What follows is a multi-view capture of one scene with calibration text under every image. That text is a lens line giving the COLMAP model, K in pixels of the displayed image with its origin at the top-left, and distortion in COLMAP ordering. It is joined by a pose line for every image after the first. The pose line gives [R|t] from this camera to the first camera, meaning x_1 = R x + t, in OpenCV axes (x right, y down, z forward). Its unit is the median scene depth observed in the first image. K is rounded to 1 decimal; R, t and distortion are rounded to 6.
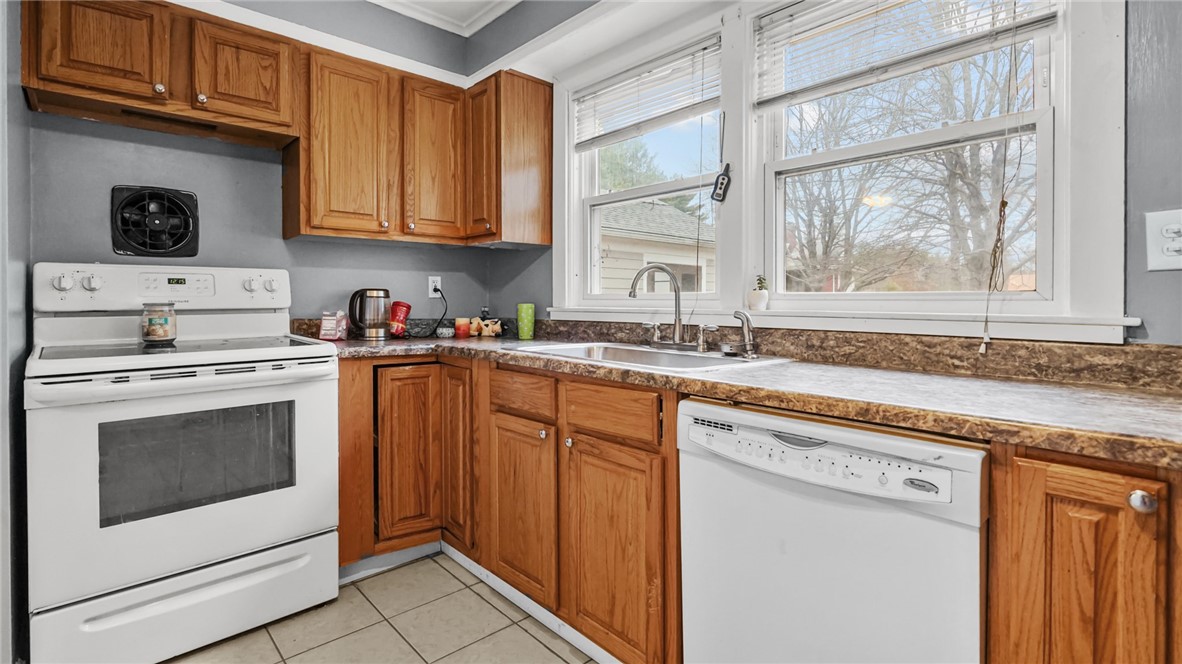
lens RADIAL K [[554.0, 0, 604.6], [0, 554.0, 305.4], [0, 0, 1]] dist [-0.002838, -0.000750]
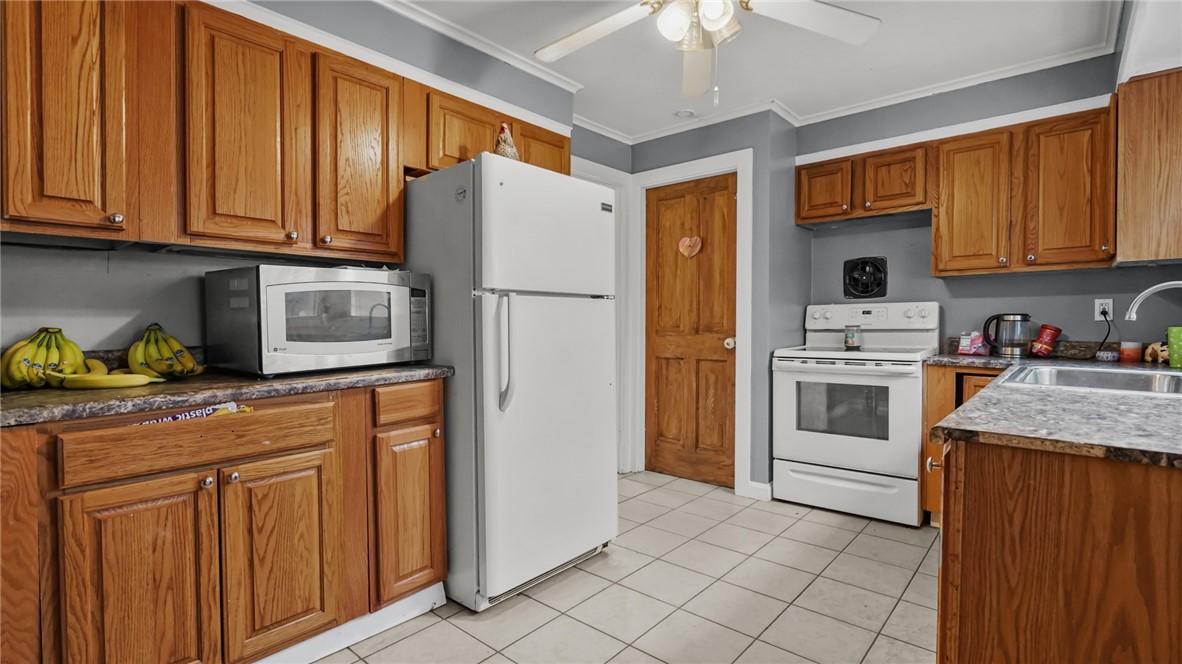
lens RADIAL K [[554.0, 0, 587.2], [0, 554.0, 329.5], [0, 0, 1]] dist [-0.002838, -0.000750]
pose [[0.082212, 0.009638, -0.996568, 0.900183], [-0.006233, 0.999939, 0.009157, -0.001959], [0.996595, 0.005459, 0.082267, 0.007247]]
